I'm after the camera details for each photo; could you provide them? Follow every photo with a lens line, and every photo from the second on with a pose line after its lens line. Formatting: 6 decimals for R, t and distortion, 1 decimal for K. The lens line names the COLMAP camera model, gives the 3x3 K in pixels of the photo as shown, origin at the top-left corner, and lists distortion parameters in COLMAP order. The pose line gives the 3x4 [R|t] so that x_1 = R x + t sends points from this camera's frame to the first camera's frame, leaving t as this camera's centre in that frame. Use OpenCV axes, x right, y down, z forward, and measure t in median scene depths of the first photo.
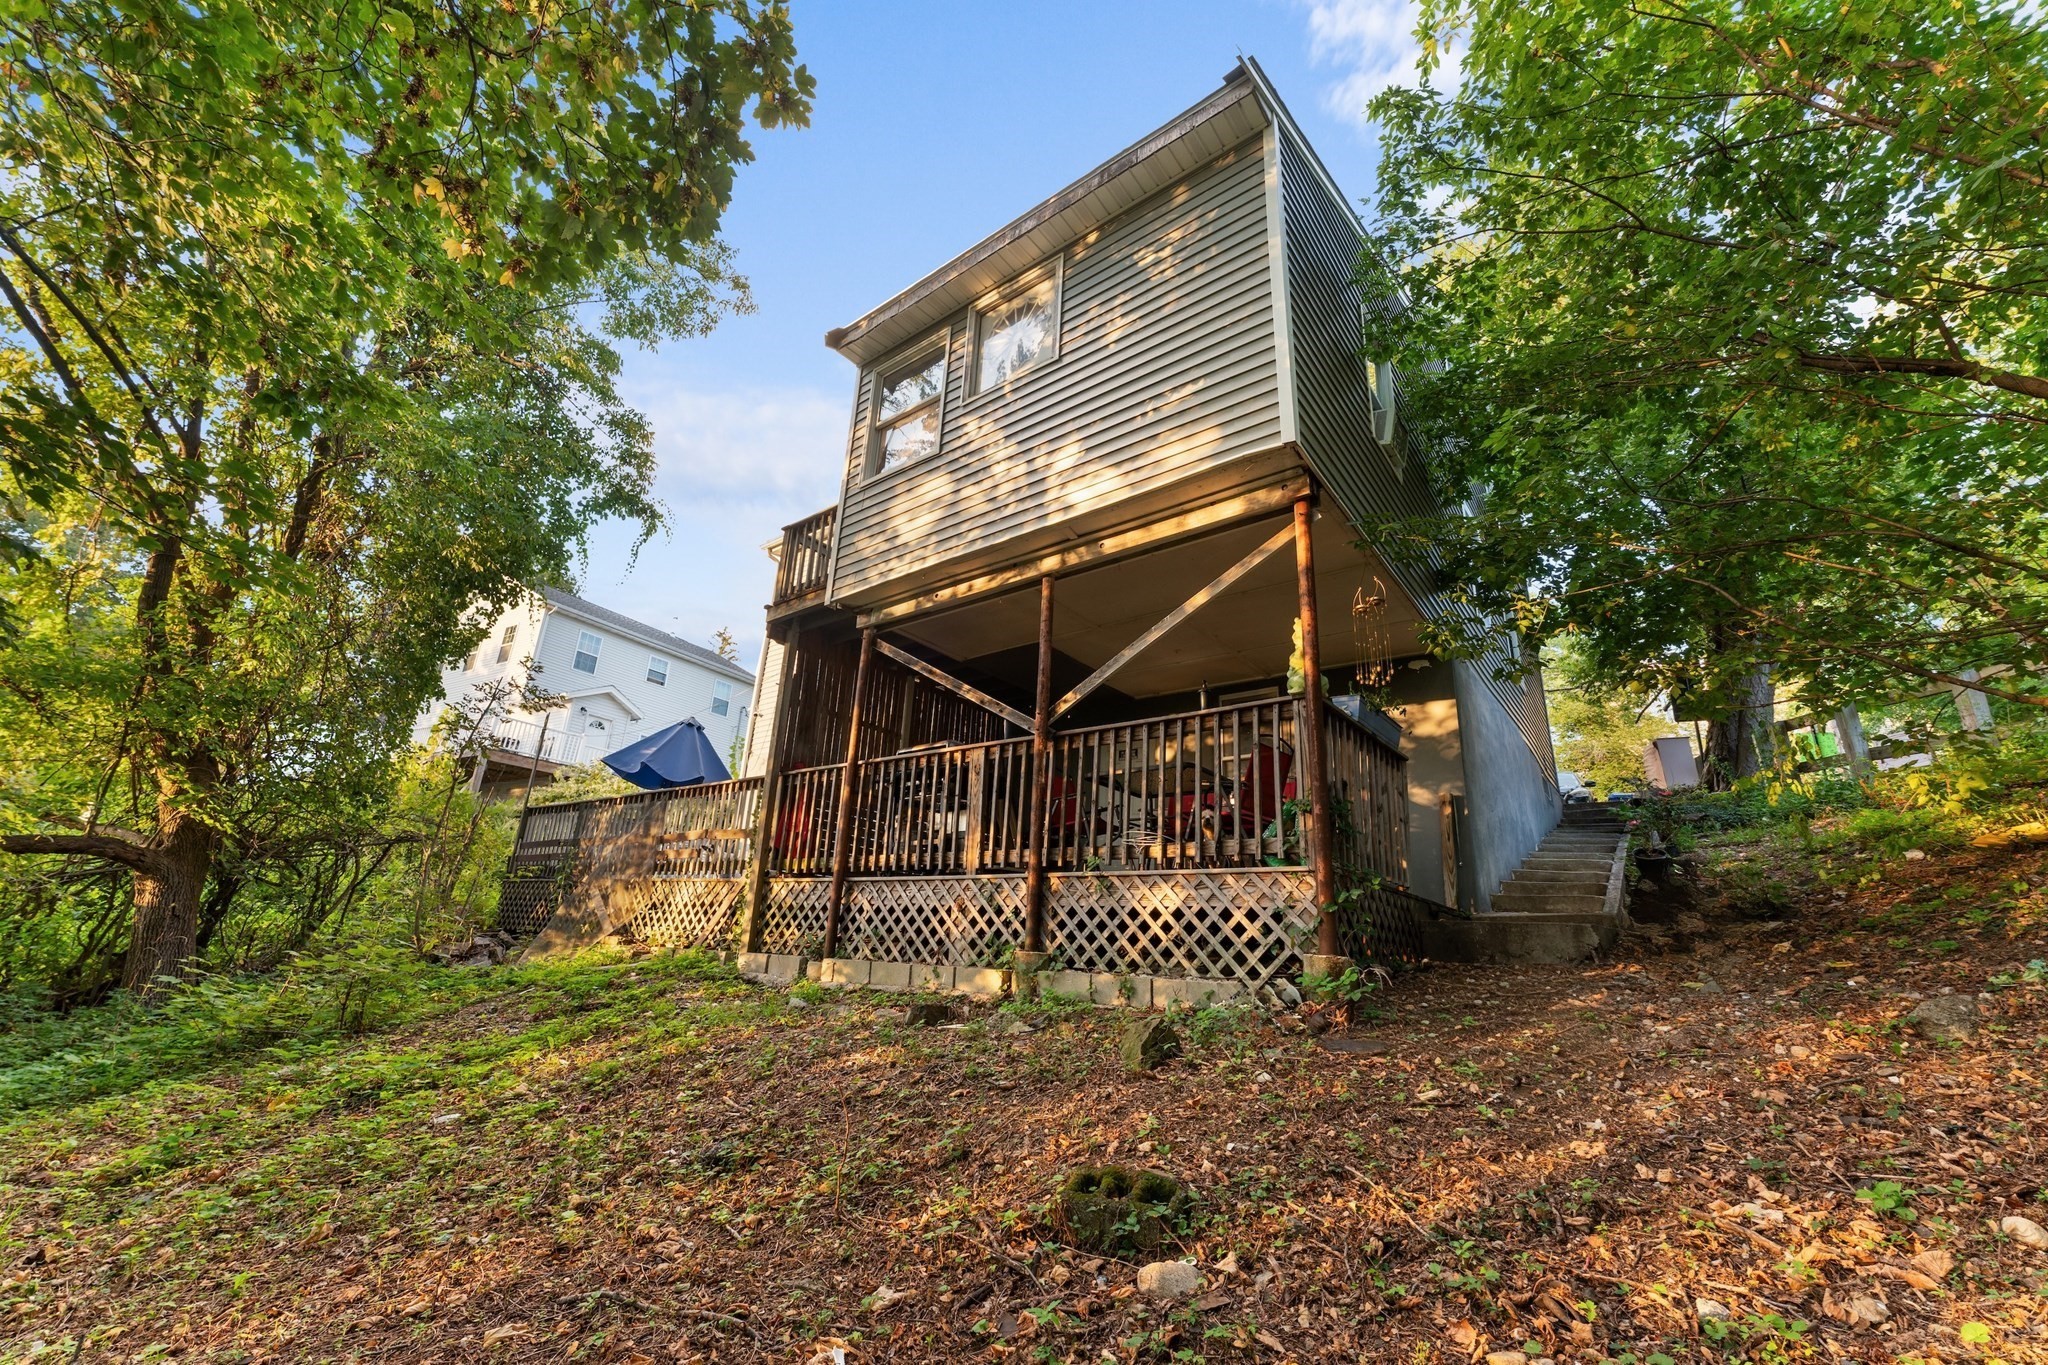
lens RADIAL K [[812.5, 0, 1016.3], [0, 812.5, 687.9], [0, 0, 1]] dist [0.001131, -0.000225]
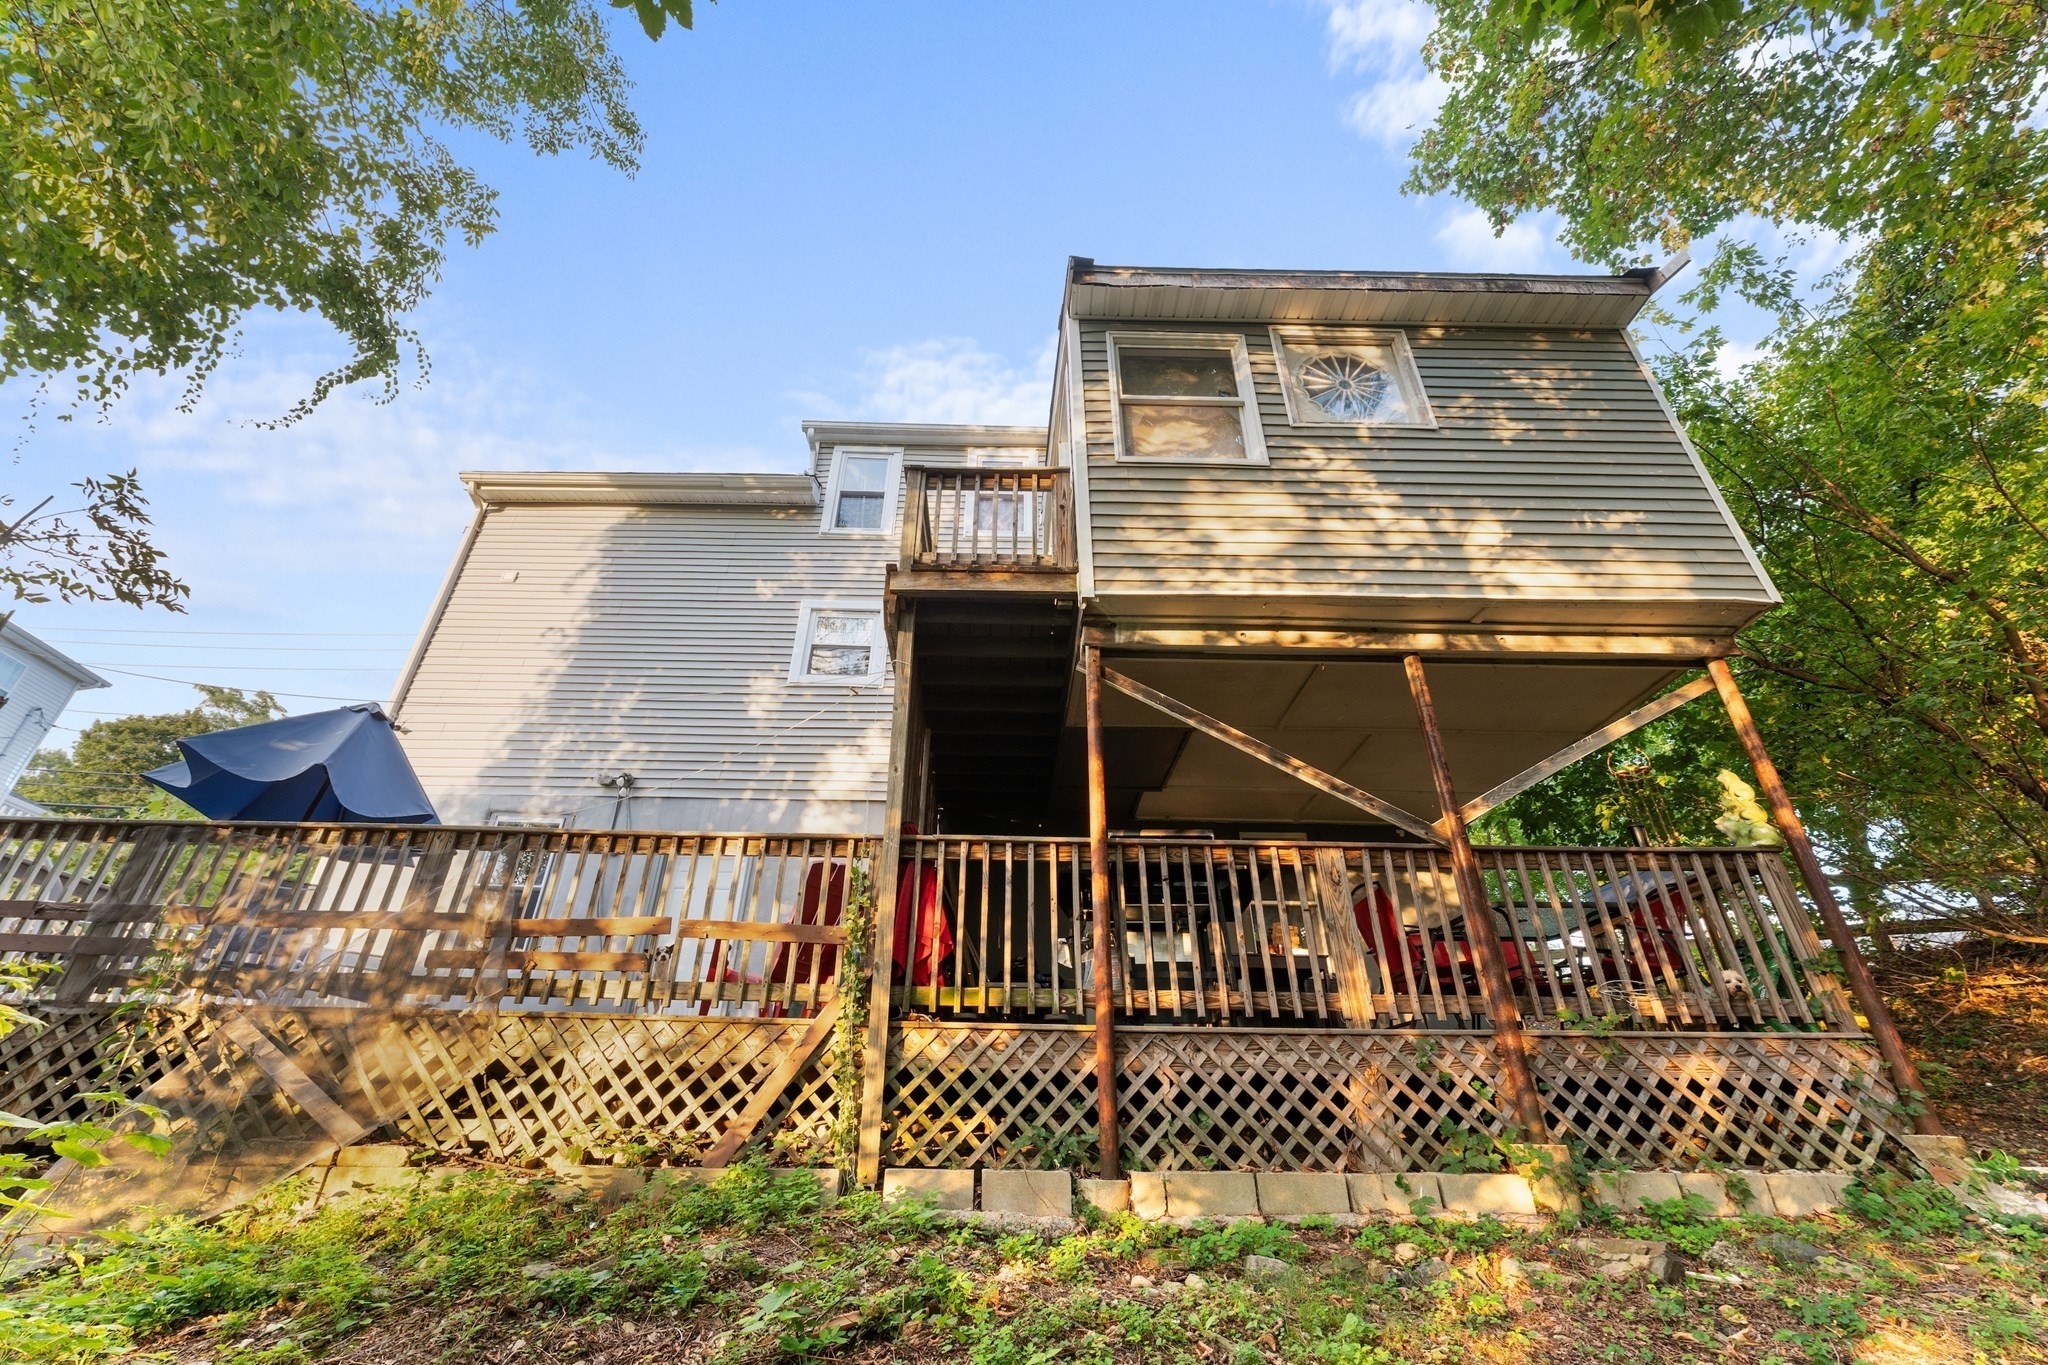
lens RADIAL K [[813.9, 0, 1023.1], [0, 813.9, 698.7], [0, 0, 1]] dist [-0.024123, 0.014520]
pose [[0.775617, 0.263326, 0.573653, -0.715026], [-0.167803, 0.962141, -0.214774, 0.146791], [-0.608490, 0.070322, 0.790439, 0.574113]]
